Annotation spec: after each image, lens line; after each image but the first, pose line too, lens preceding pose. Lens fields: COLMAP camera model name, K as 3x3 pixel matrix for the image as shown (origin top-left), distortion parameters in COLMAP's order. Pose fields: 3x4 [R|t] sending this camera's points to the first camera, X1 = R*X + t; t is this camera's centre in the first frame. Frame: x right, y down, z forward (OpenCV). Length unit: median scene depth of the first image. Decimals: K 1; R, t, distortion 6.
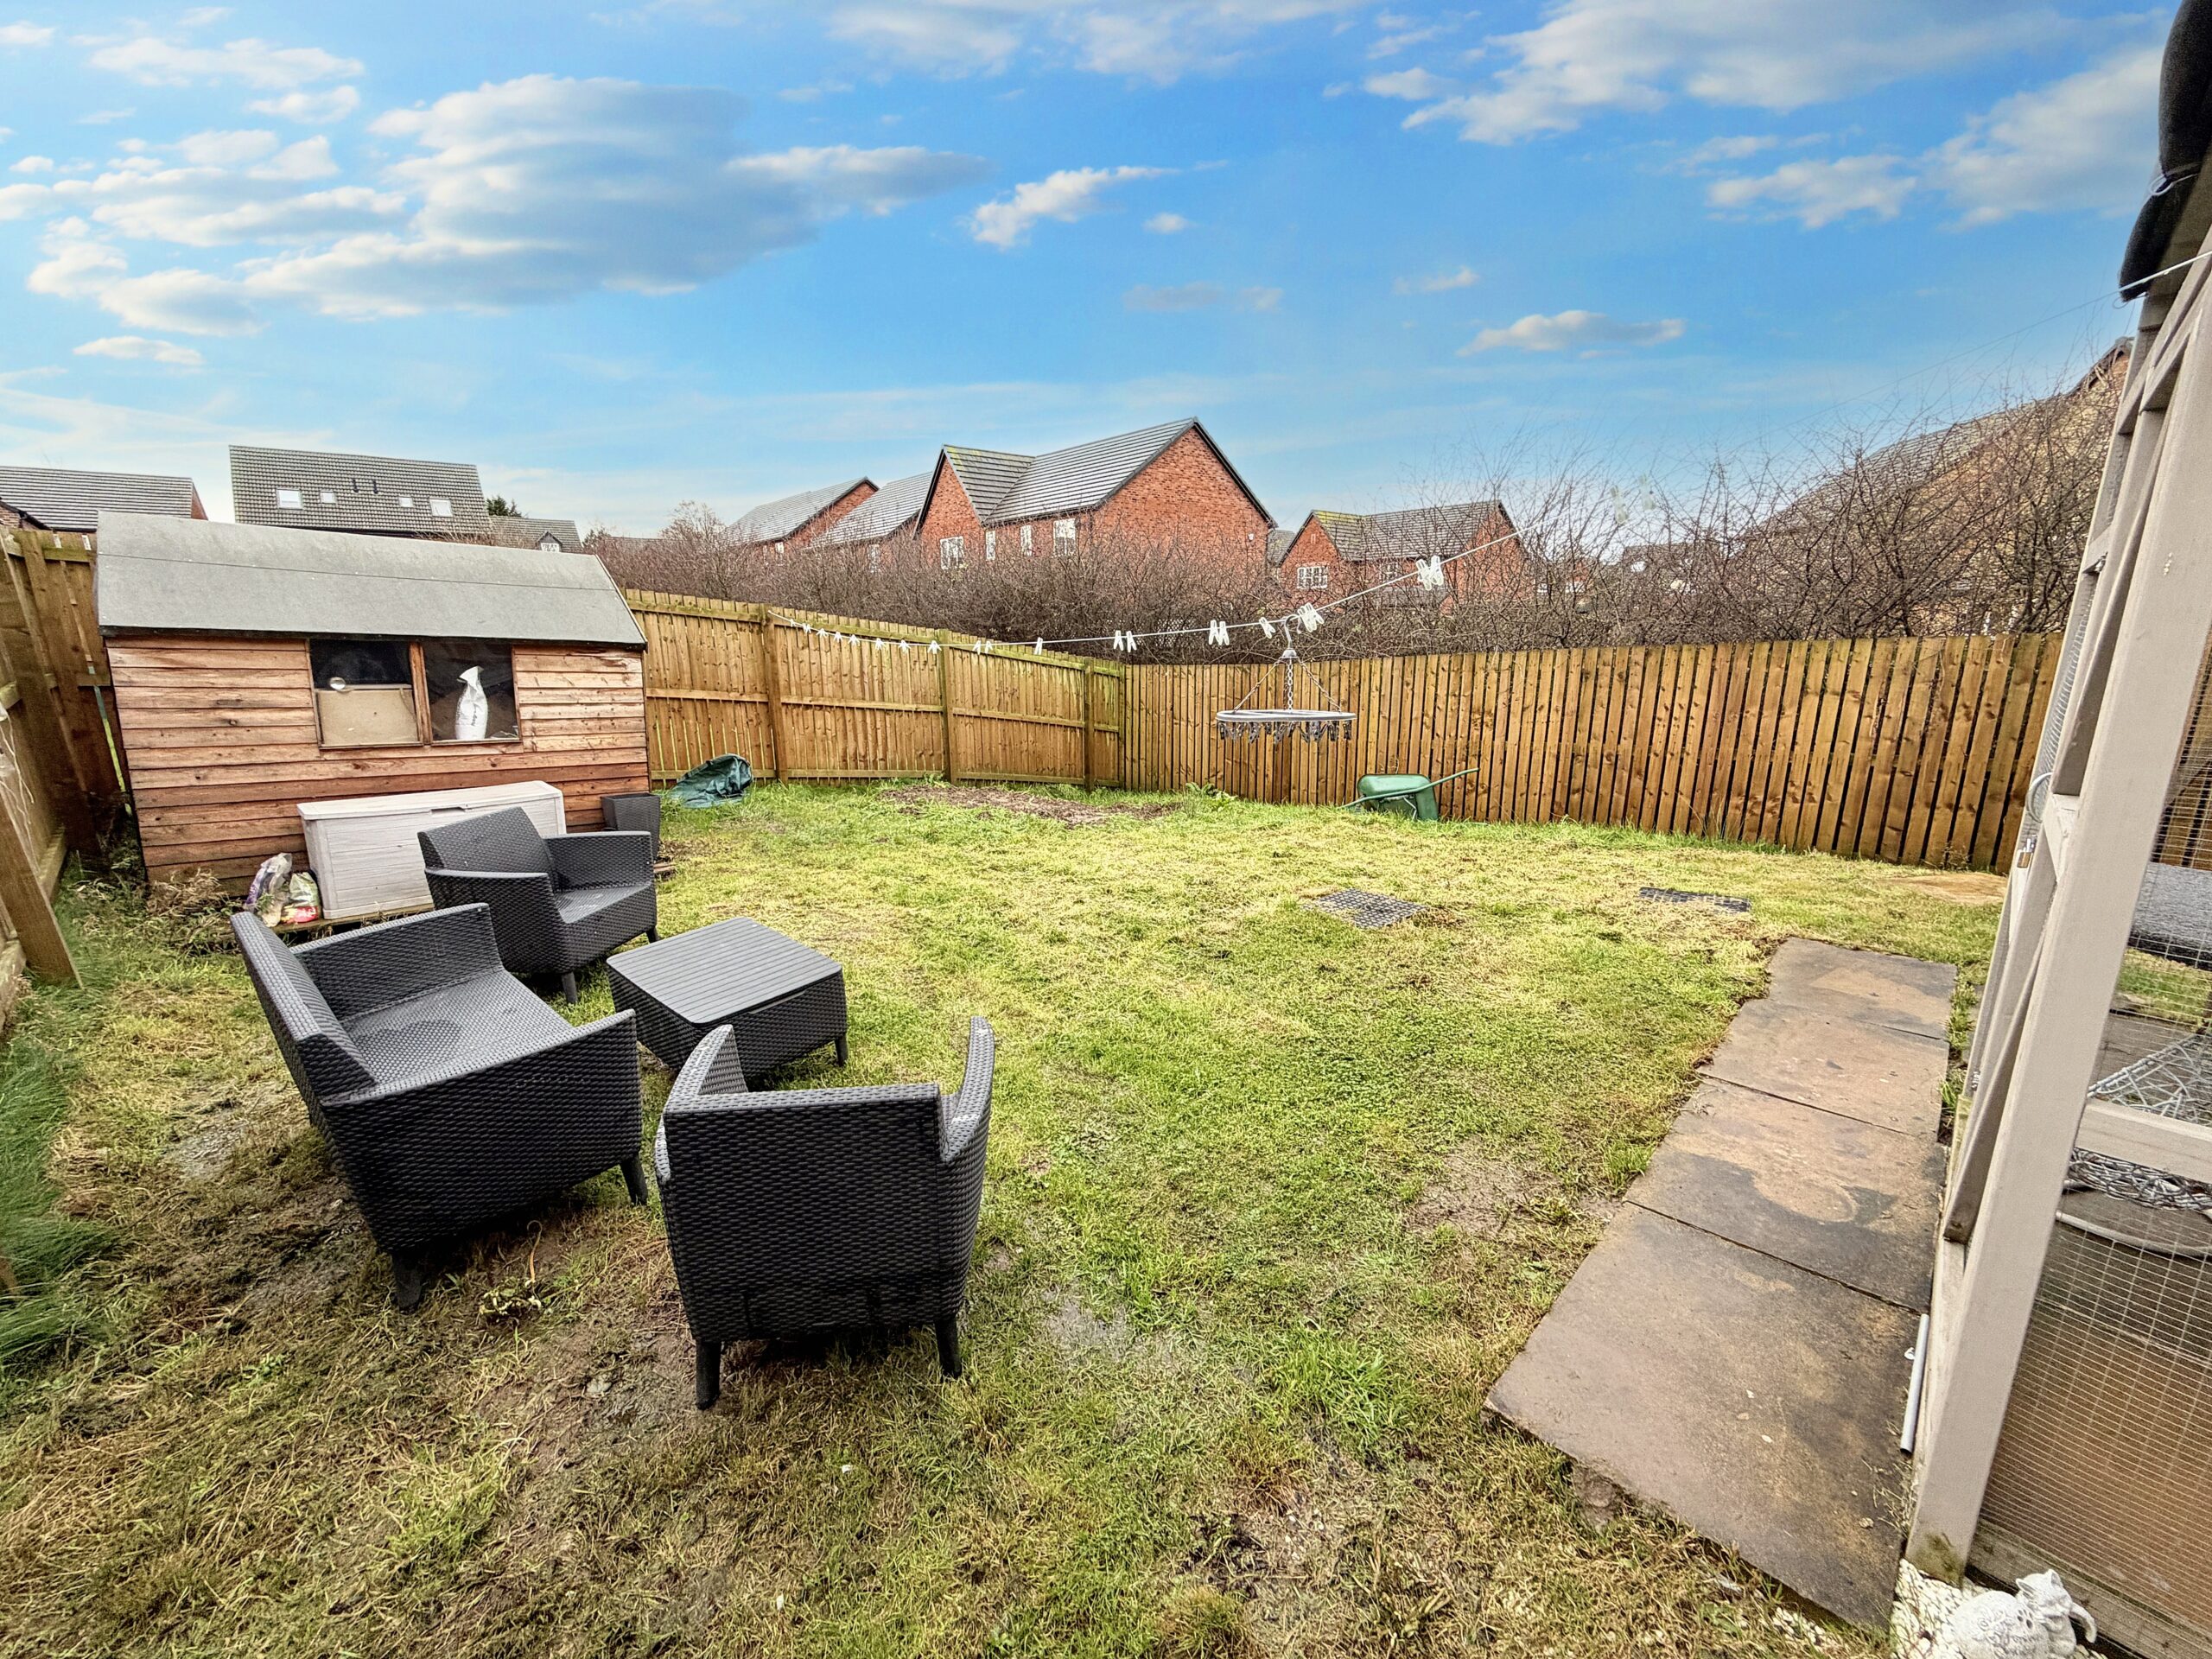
lens RADIAL K [[887.3, 0, 1108.2], [0, 887.3, 833.4], [0, 0, 1]] dist [-0.001917, 0.000615]
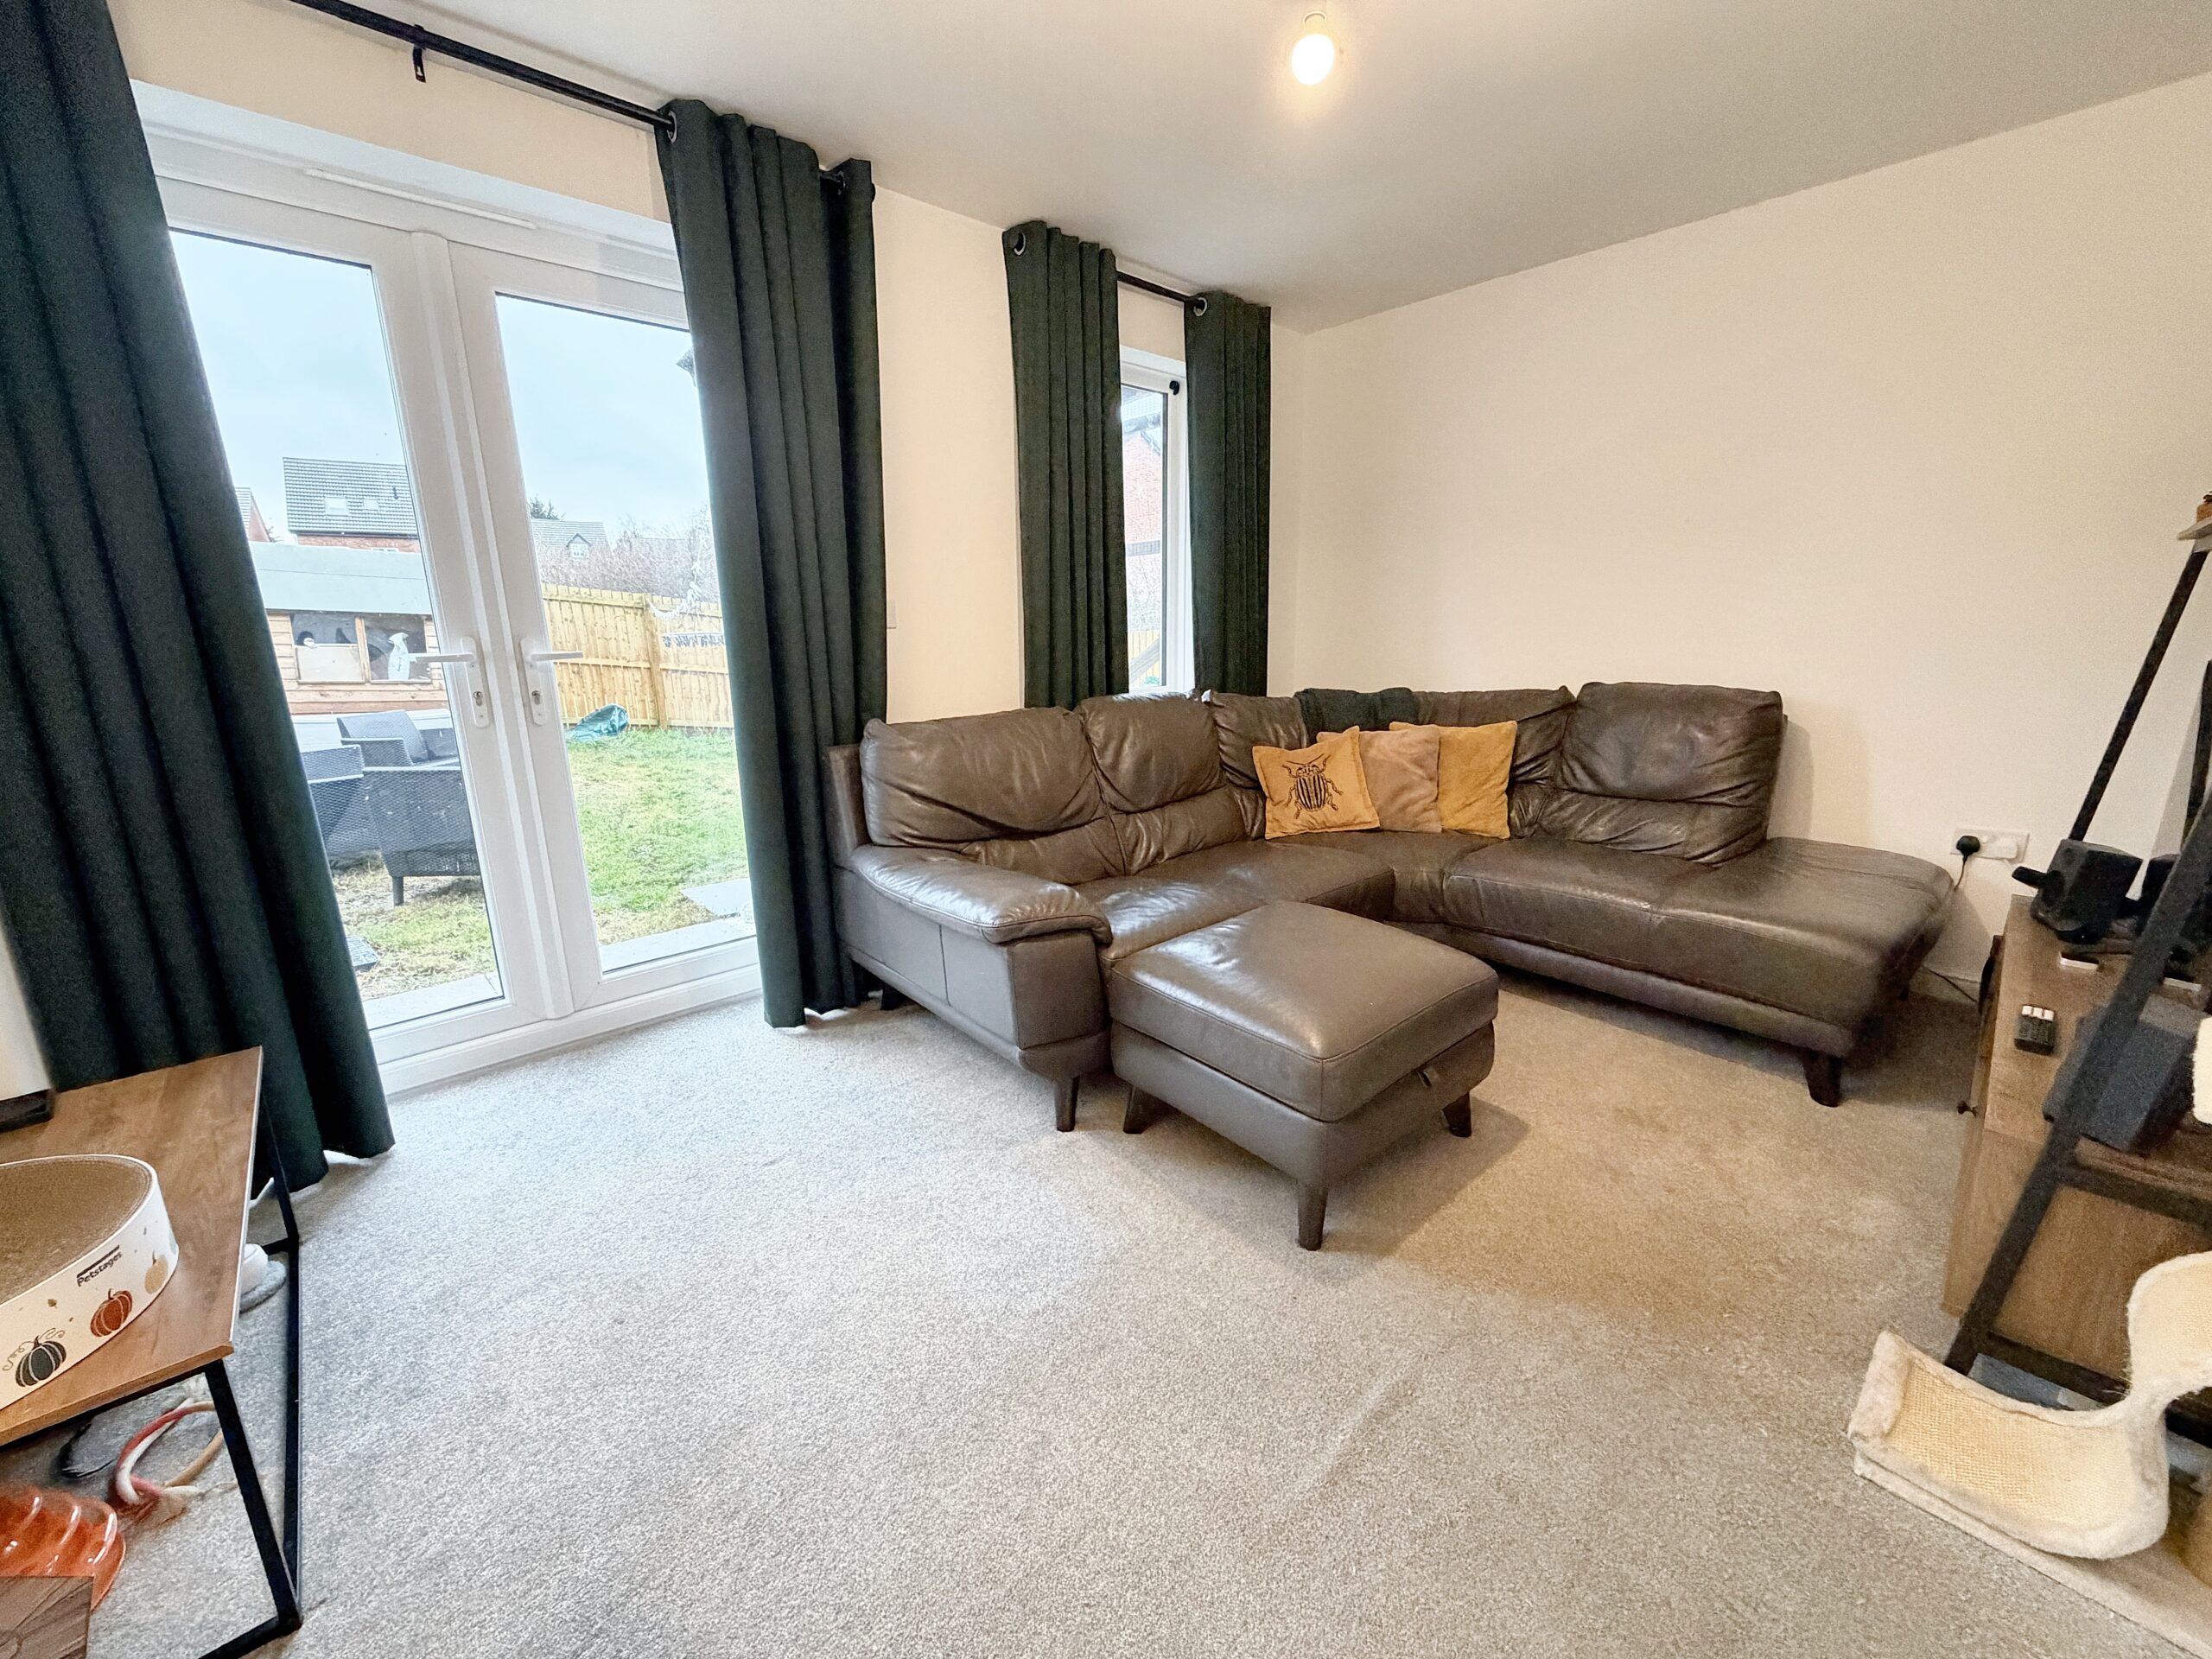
lens RADIAL K [[887.3, 0, 1108.6], [0, 887.3, 827.2], [0, 0, 1]] dist [-0.001917, 0.000615]
pose [[0.999414, 0.003646, -0.034033, 0.366039], [-0.003743, 0.999989, -0.002792, 0.096230], [0.034023, 0.002918, 0.999417, -0.317931]]
